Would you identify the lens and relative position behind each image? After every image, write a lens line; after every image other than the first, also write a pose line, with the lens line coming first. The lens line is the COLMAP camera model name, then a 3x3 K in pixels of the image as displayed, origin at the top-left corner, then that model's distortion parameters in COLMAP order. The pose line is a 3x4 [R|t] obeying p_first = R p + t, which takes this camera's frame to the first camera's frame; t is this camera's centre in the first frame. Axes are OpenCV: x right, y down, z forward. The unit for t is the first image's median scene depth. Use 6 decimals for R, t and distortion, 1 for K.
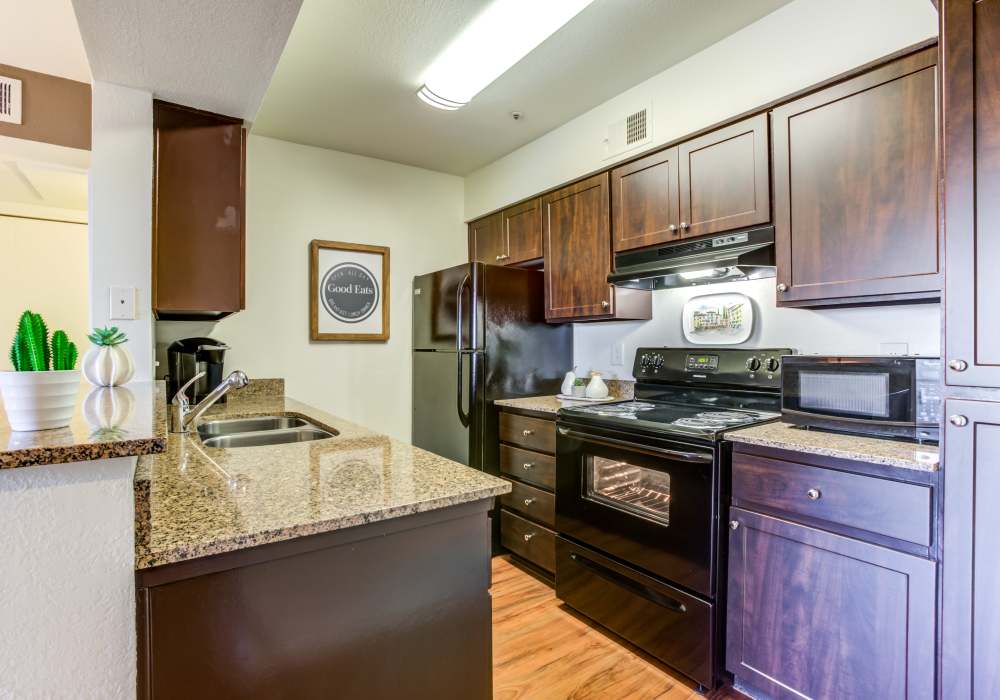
lens RADIAL K [[482.9, 0, 475.3], [0, 482.9, 346.5], [0, 0, 1]] dist [-0.041340, 0.019665]
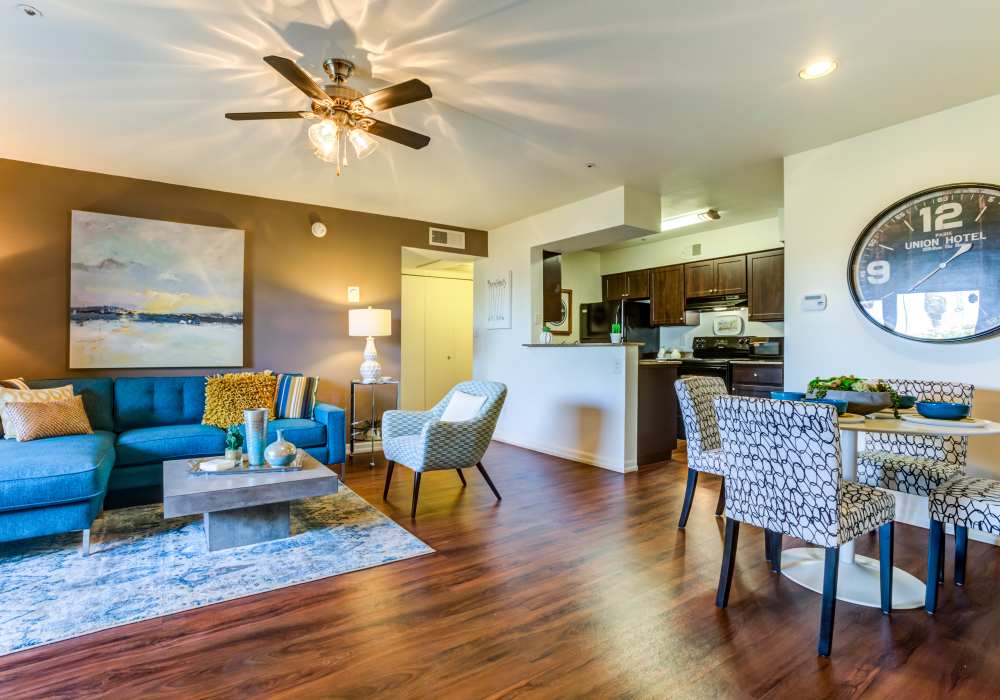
lens RADIAL K [[482.9, 0, 470.2], [0, 482.9, 349.3], [0, 0, 1]] dist [-0.041340, 0.019665]
pose [[0.999726, 0.011070, -0.020645, -0.816657], [-0.011221, 0.999911, -0.007215, 0.105867], [0.020563, 0.007445, 0.999761, -1.583134]]
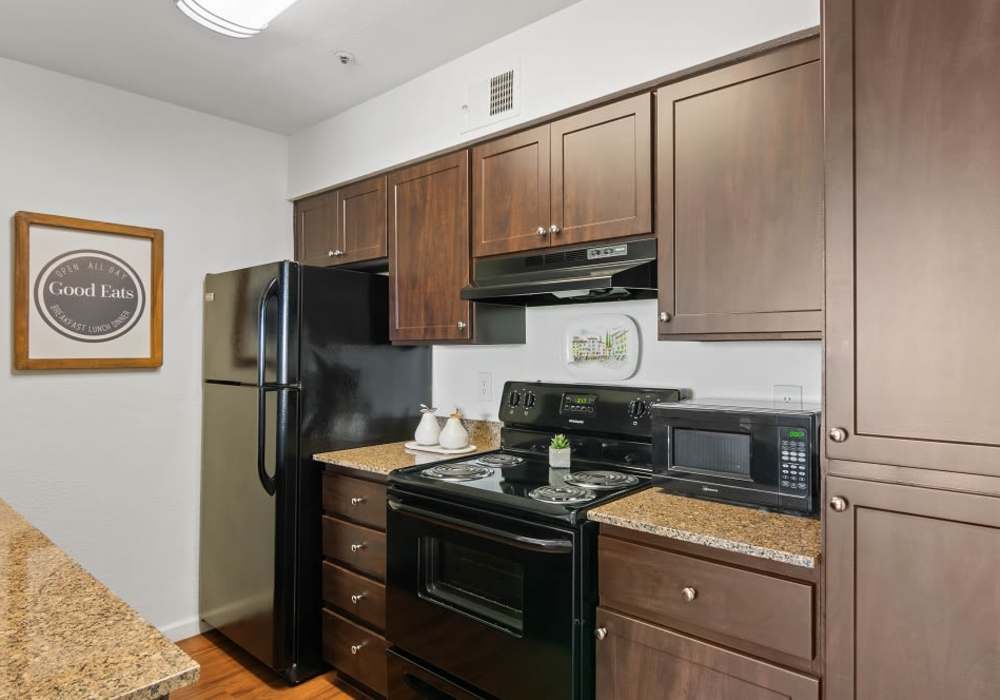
lens RADIAL K [[607.5, 0, 506.6], [0, 607.5, 346.5], [0, 0, 1]] dist [0.012513, -0.001925]
pose [[0.967608, 0.007949, 0.252334, 0.104838], [-0.004438, 0.999885, -0.014481, -0.044506], [-0.252420, 0.012892, 0.967532, 0.067505]]
